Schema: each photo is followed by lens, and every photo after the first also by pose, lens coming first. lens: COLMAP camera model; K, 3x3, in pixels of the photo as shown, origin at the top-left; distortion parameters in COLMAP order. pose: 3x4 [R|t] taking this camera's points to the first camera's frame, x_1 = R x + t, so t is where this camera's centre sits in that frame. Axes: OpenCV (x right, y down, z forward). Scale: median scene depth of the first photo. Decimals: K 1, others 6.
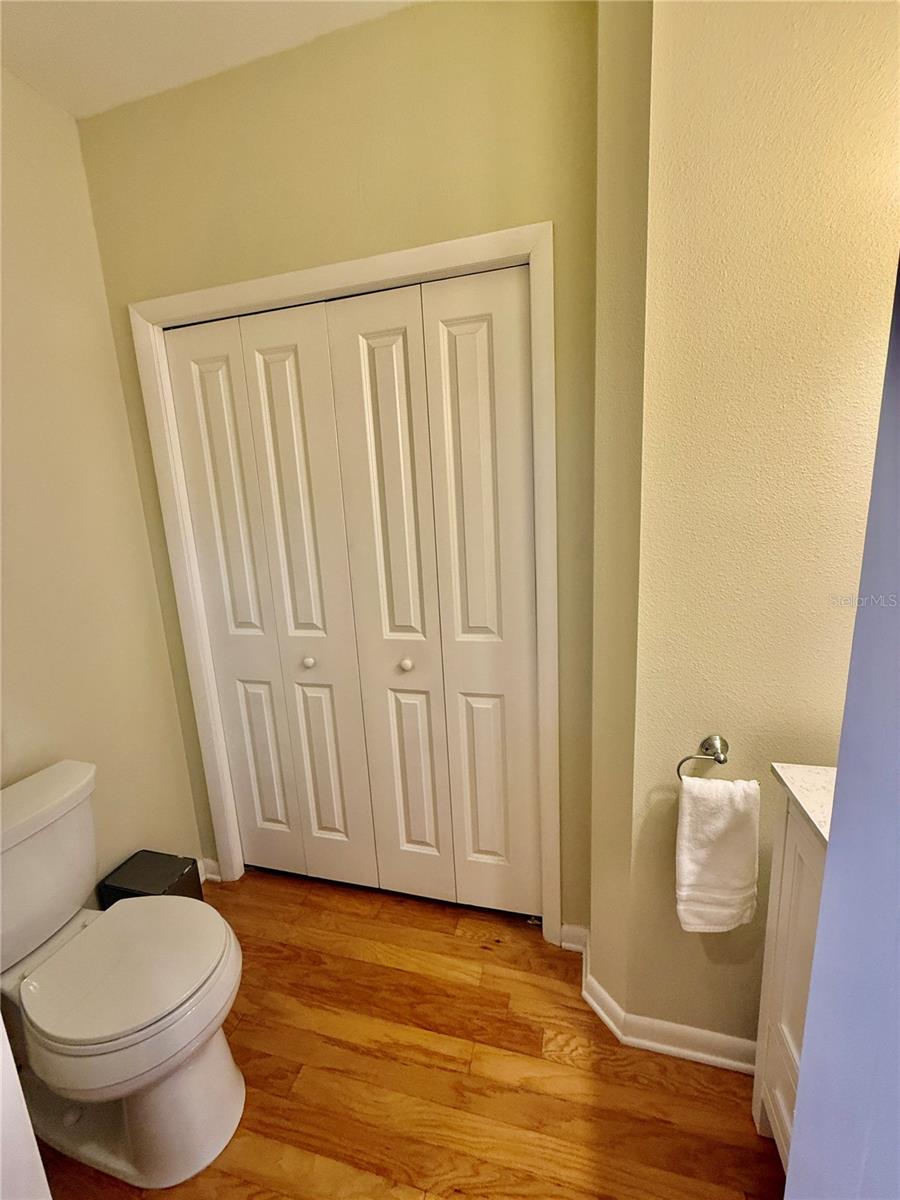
lens RADIAL K [[477.4, 0, 449.0], [0, 477.4, 597.9], [0, 0, 1]] dist [0.002349, 0.000051]
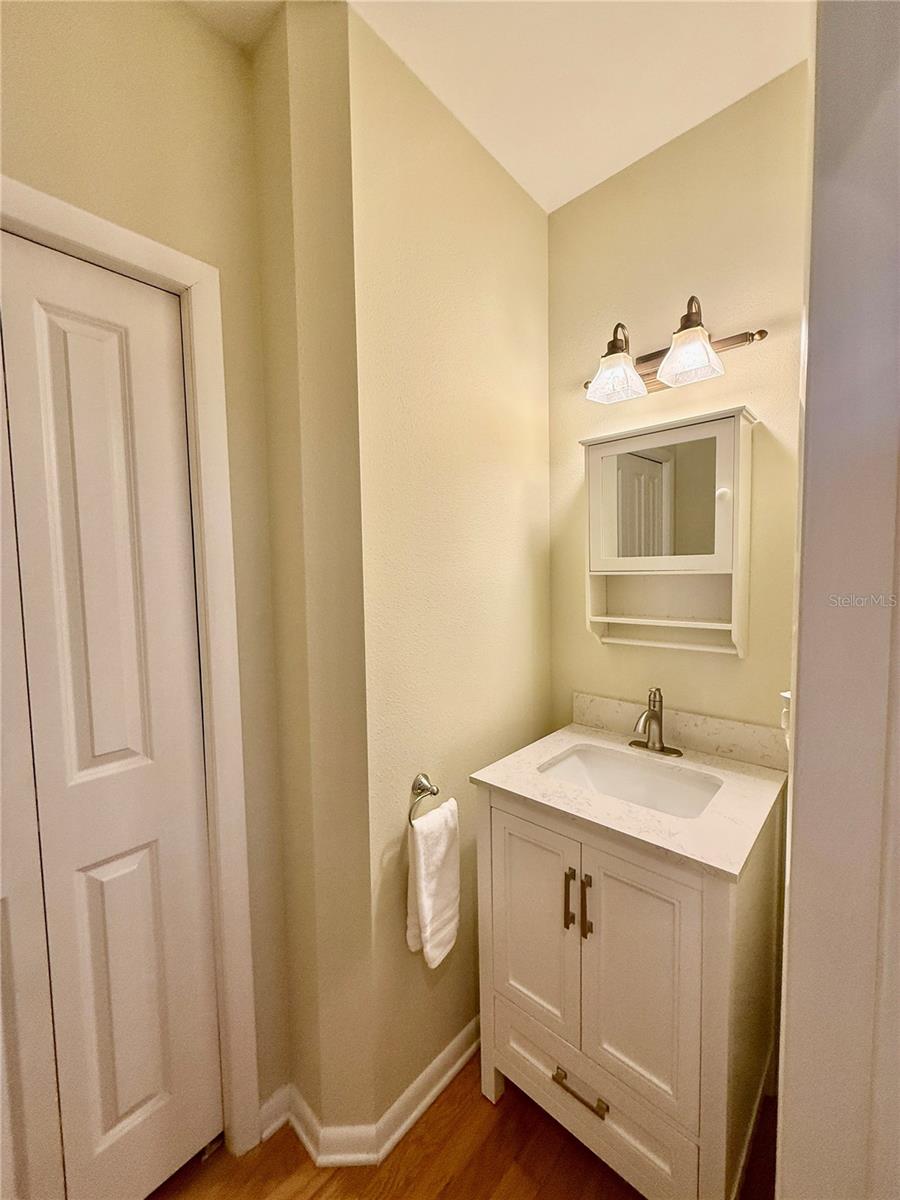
lens RADIAL K [[477.4, 0, 447.4], [0, 477.4, 601.5], [0, 0, 1]] dist [0.002349, 0.000051]
pose [[0.469027, -0.016107, 0.883037, -0.354702], [0.165201, 0.983787, -0.069802, -0.025971], [-0.867596, 0.178618, 0.464083, 0.278375]]
